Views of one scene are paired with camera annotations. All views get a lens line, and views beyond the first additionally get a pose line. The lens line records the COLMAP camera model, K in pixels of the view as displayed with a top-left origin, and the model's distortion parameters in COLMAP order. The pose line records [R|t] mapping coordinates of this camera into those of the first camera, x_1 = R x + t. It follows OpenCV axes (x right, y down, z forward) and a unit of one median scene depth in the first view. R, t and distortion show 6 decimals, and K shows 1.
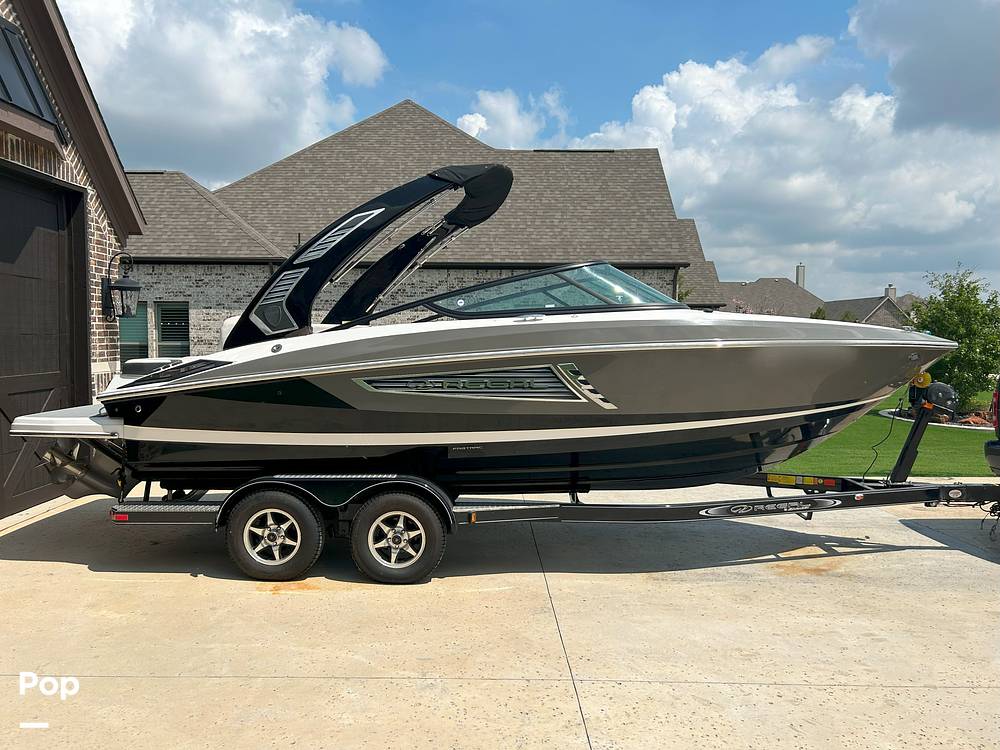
lens RADIAL K [[752.6, 0, 500.0], [0, 752.6, 375.0], [0, 0, 1]] dist [0.064701, -0.069060]
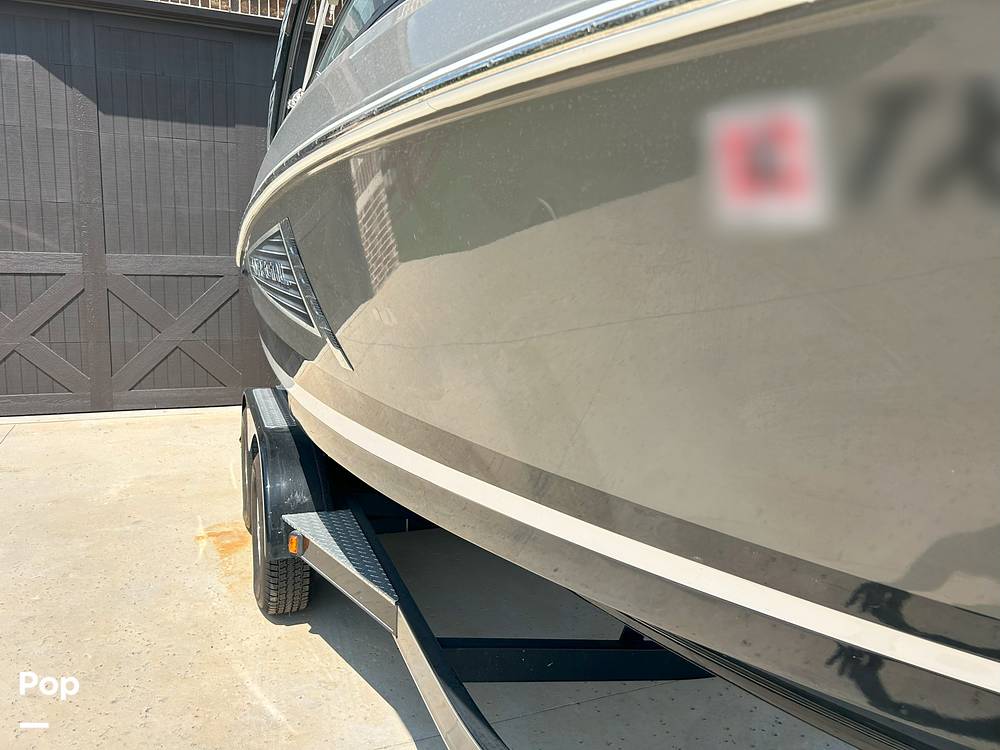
lens RADIAL K [[745.2, 0, 500.0], [0, 745.2, 375.0], [0, 0, 1]] dist [0.058604, -0.063561]
pose [[0.378164, 0.160758, -0.911674, 0.403000], [-0.082800, 0.986733, 0.139648, -0.000724], [0.922028, 0.022677, 0.386457, 0.839768]]
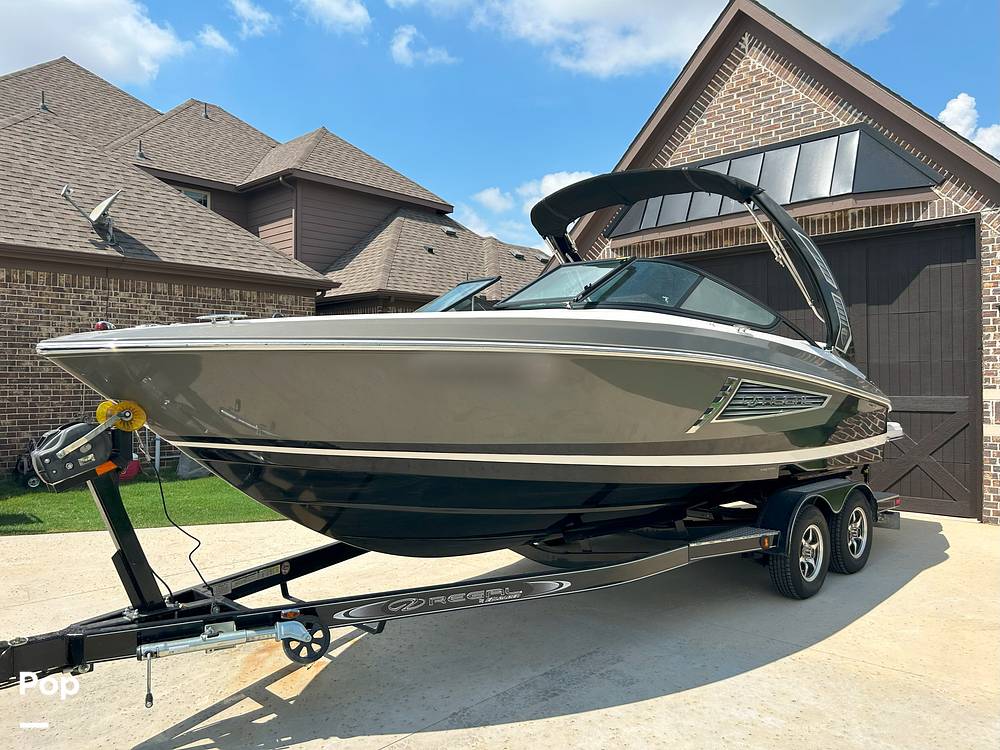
lens RADIAL K [[750.8, 0, 500.1], [0, 750.8, 381.9], [0, 0, 1]] dist [0.062656, -0.067254]
pose [[-0.696356, -0.002697, -0.717692, 0.798696], [-0.037590, 0.998757, 0.032719, -0.045603], [0.716712, 0.049762, -0.695592, 1.671460]]
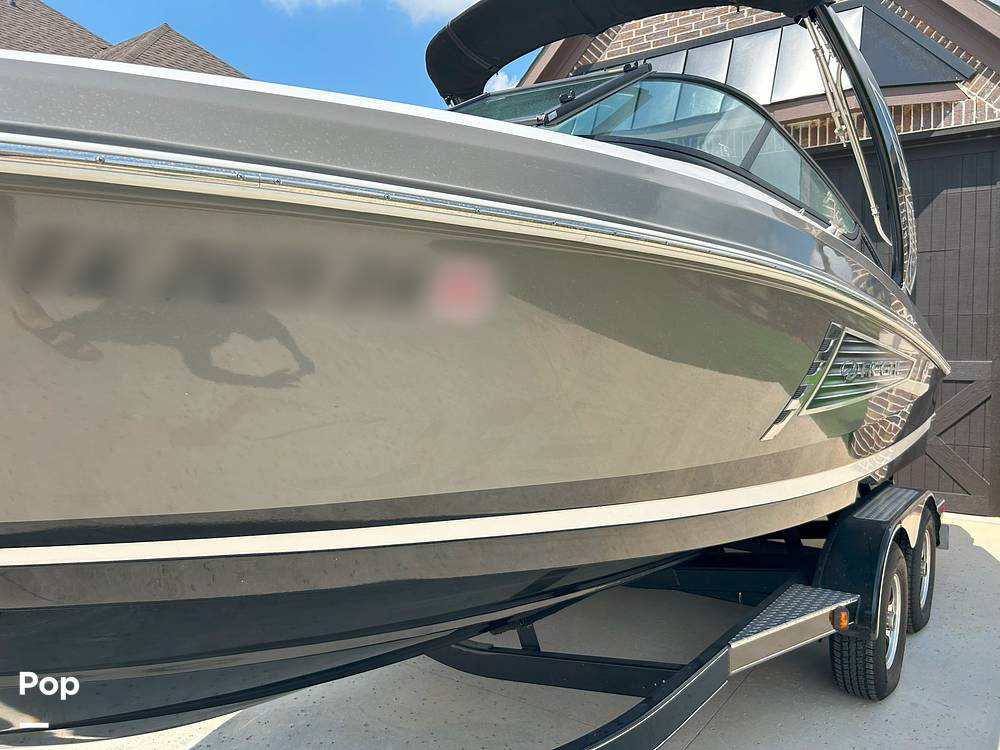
lens RADIAL K [[752.6, 0, 500.0], [0, 752.6, 375.0], [0, 0, 1]] dist [0.064701, -0.069060]
pose [[-0.587857, 0.026133, -0.808542, 0.489764], [-0.048575, 0.996534, 0.067527, -0.025354], [0.807505, 0.078971, -0.584551, 1.393651]]
